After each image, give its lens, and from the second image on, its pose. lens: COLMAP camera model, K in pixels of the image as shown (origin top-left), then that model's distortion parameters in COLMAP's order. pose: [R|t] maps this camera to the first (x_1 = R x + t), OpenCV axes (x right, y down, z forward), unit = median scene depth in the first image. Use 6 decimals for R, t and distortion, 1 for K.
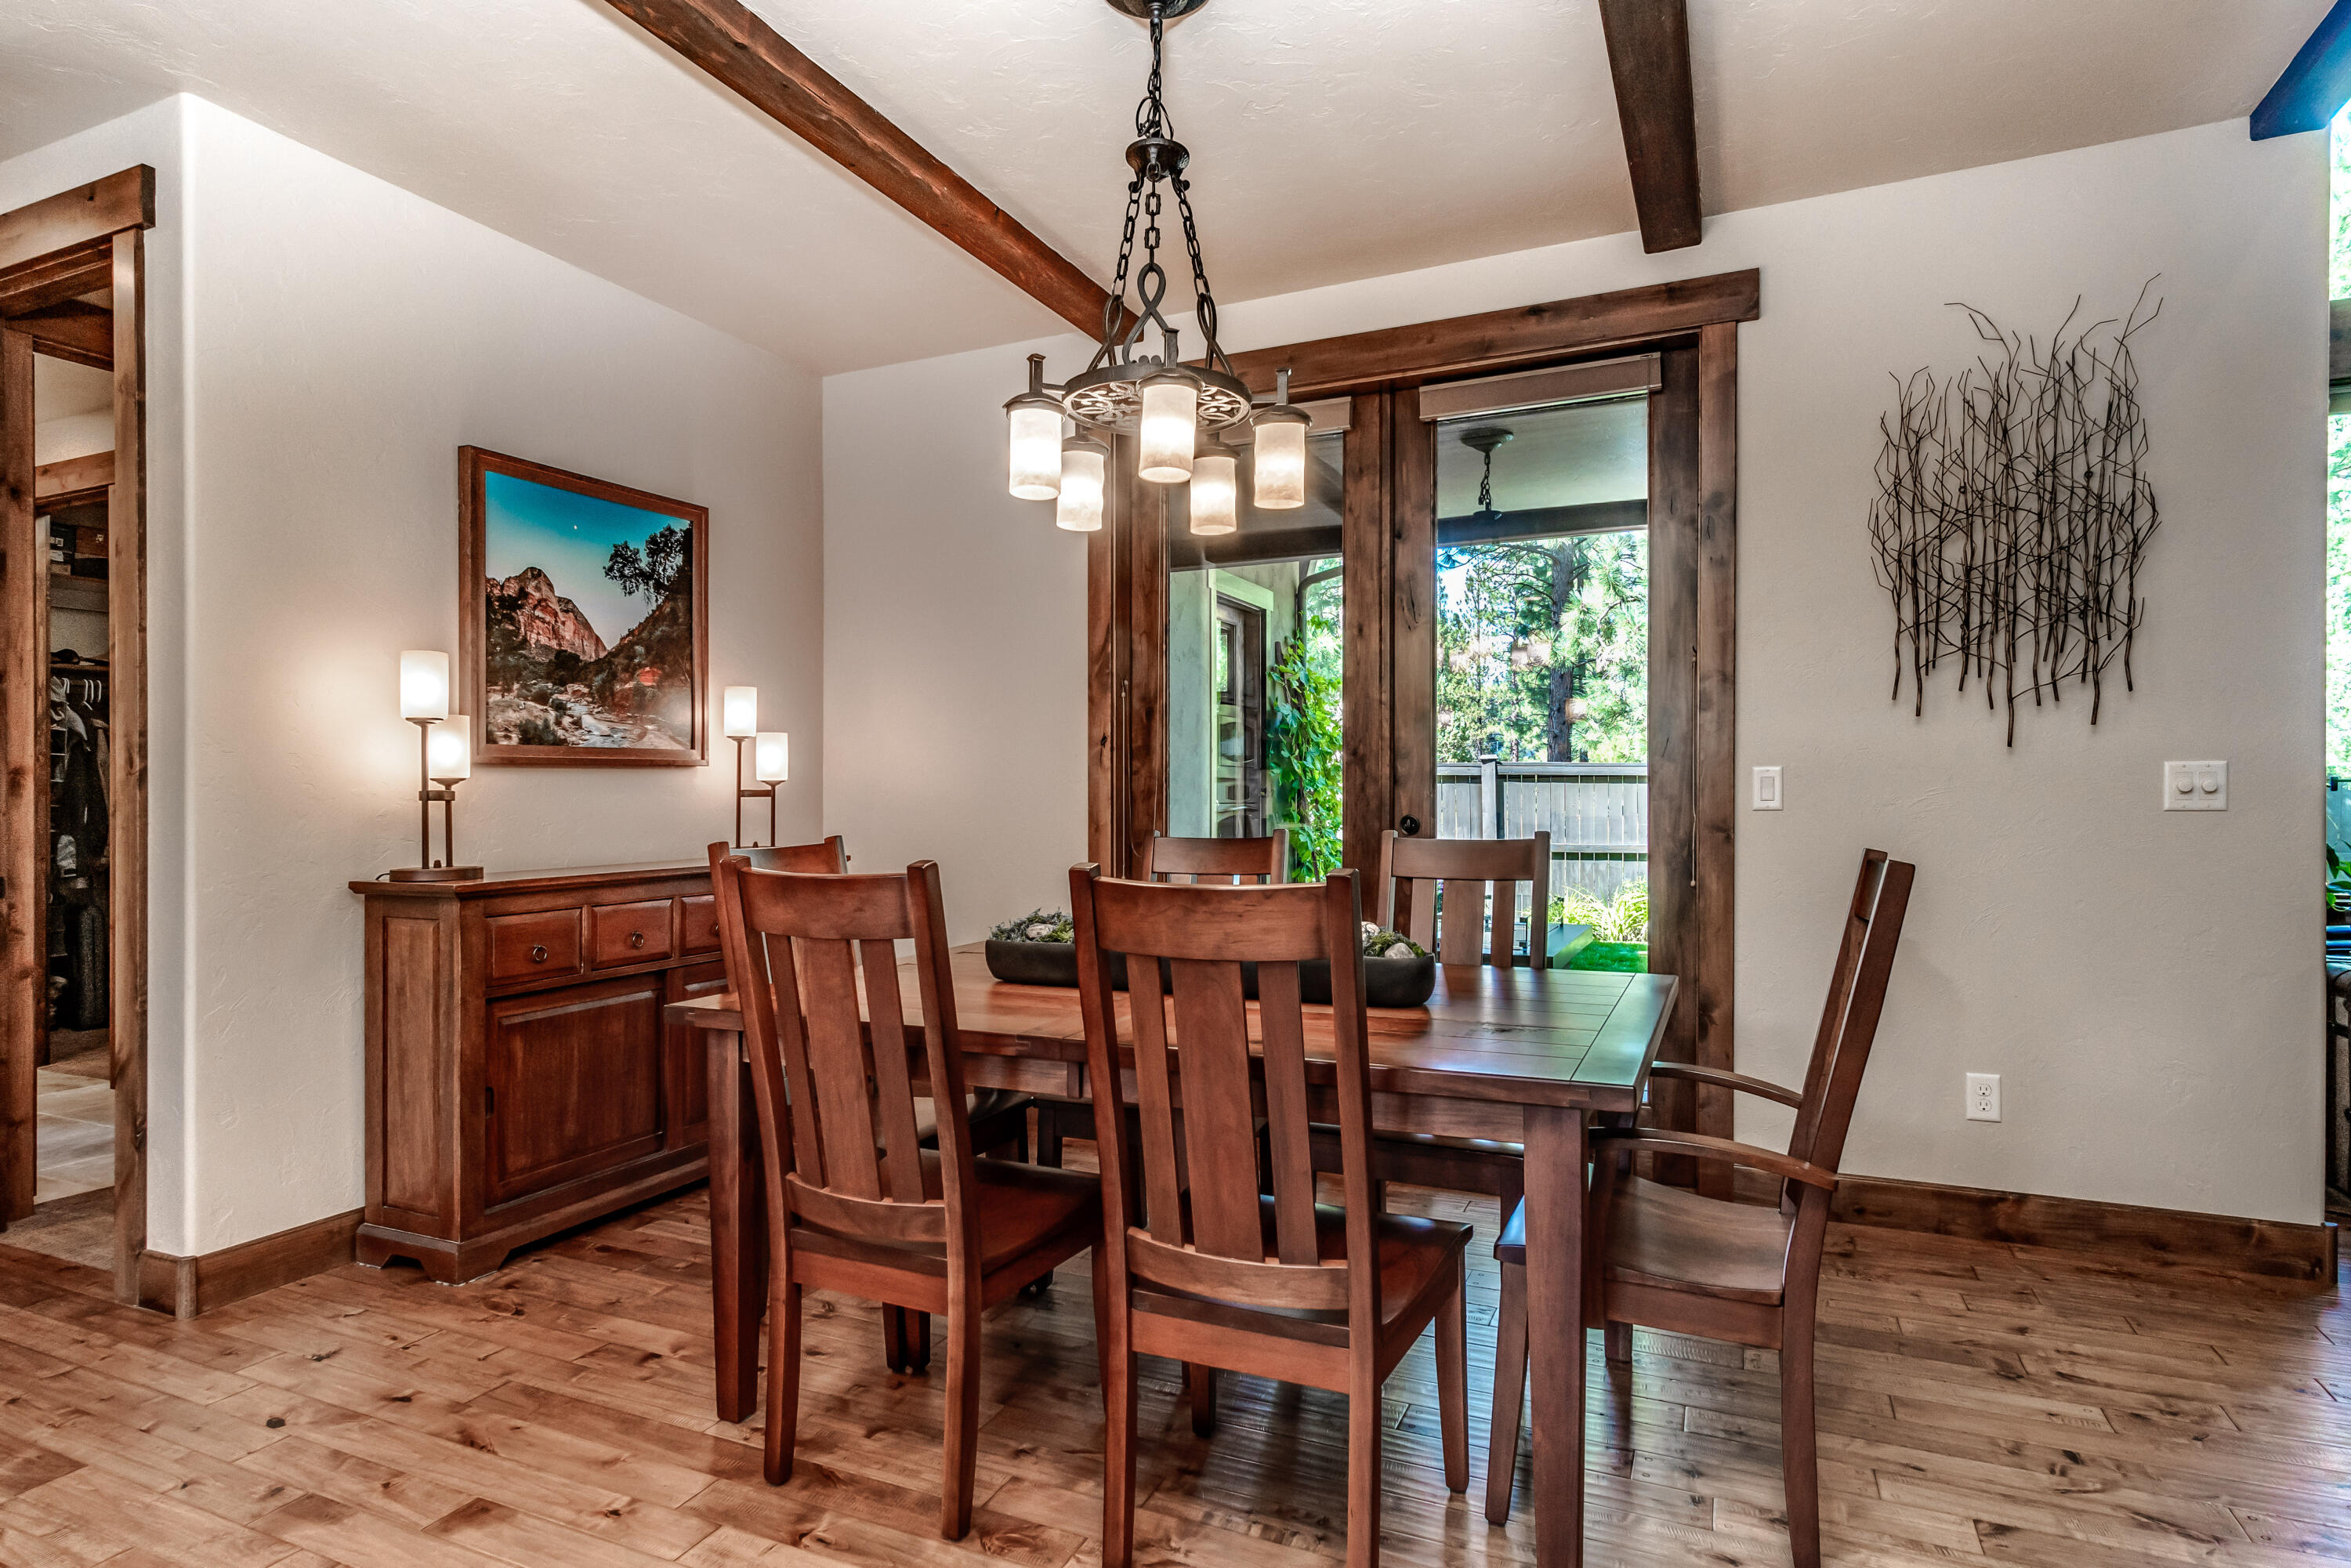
lens RADIAL K [[1252.3, 0, 1151.3], [0, 1252.3, 793.7], [0, 0, 1]] dist [0.006149, 0.002230]
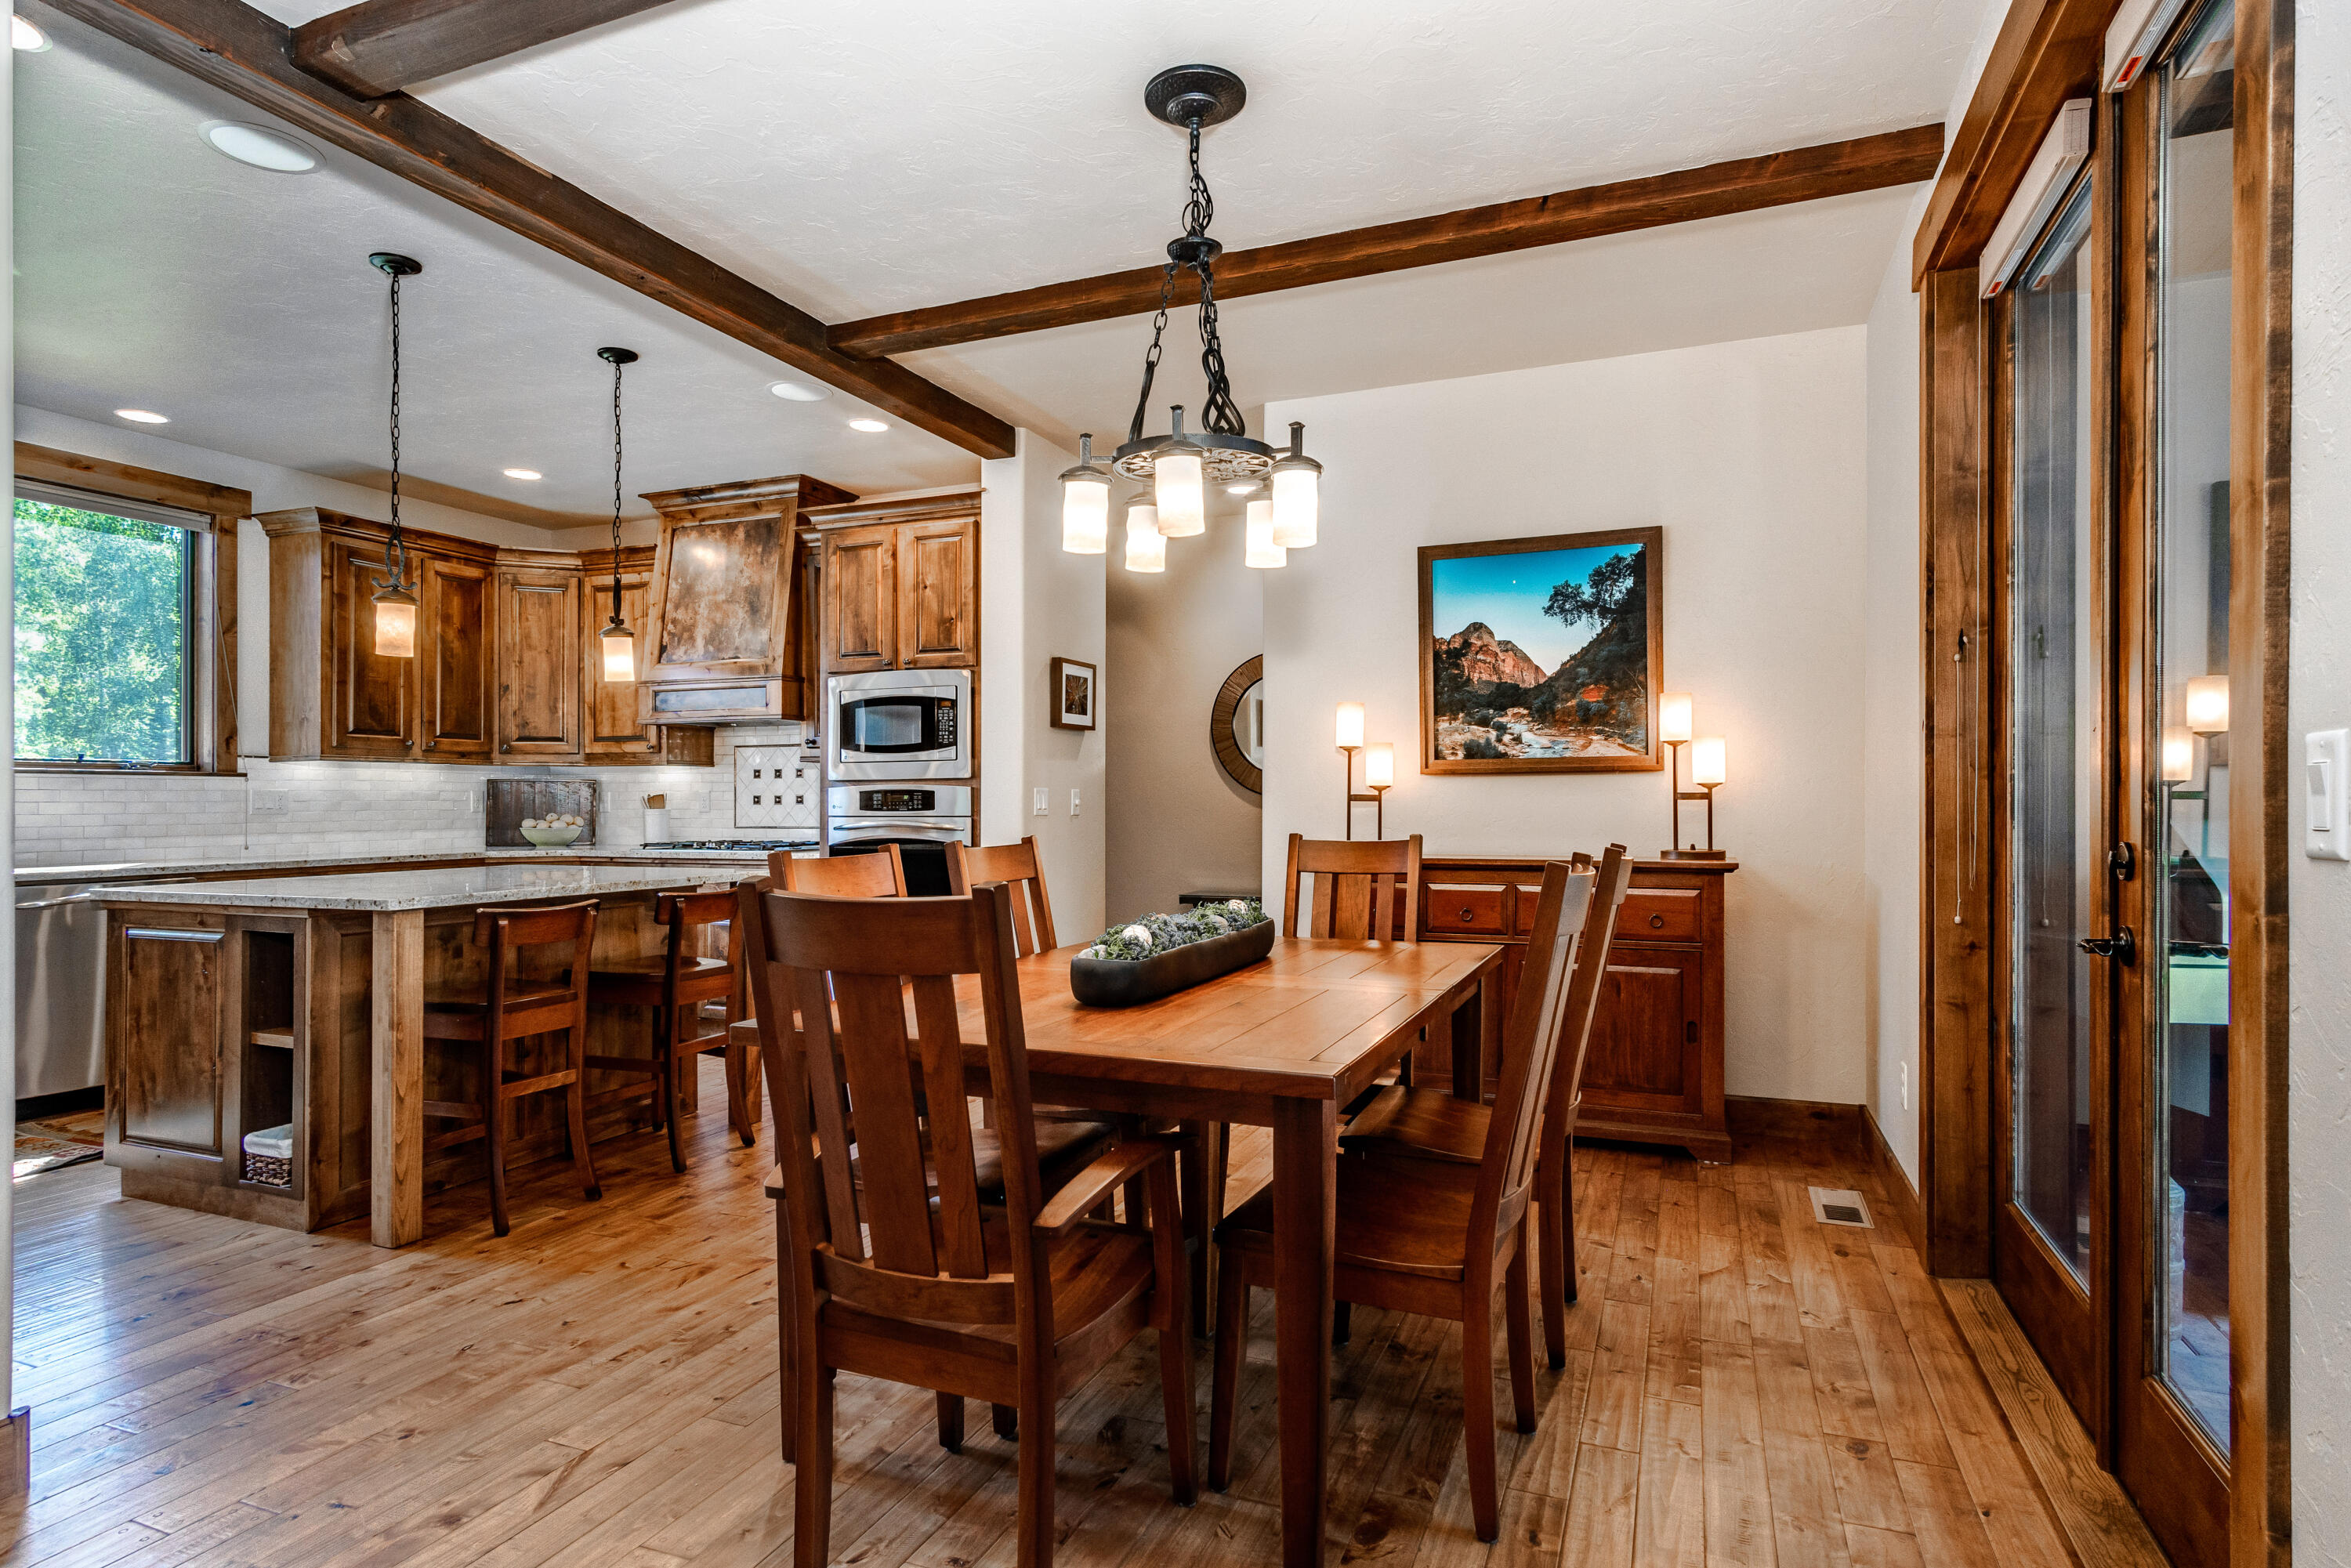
lens RADIAL K [[1252.3, 0, 1176.1], [0, 1252.3, 784.1], [0, 0, 1]] dist [0.006149, 0.002230]
pose [[0.052384, -0.001686, -0.998626, 0.755347], [0.003751, 0.999992, -0.001492, -0.011112], [0.998620, -0.003667, 0.052390, 0.592201]]
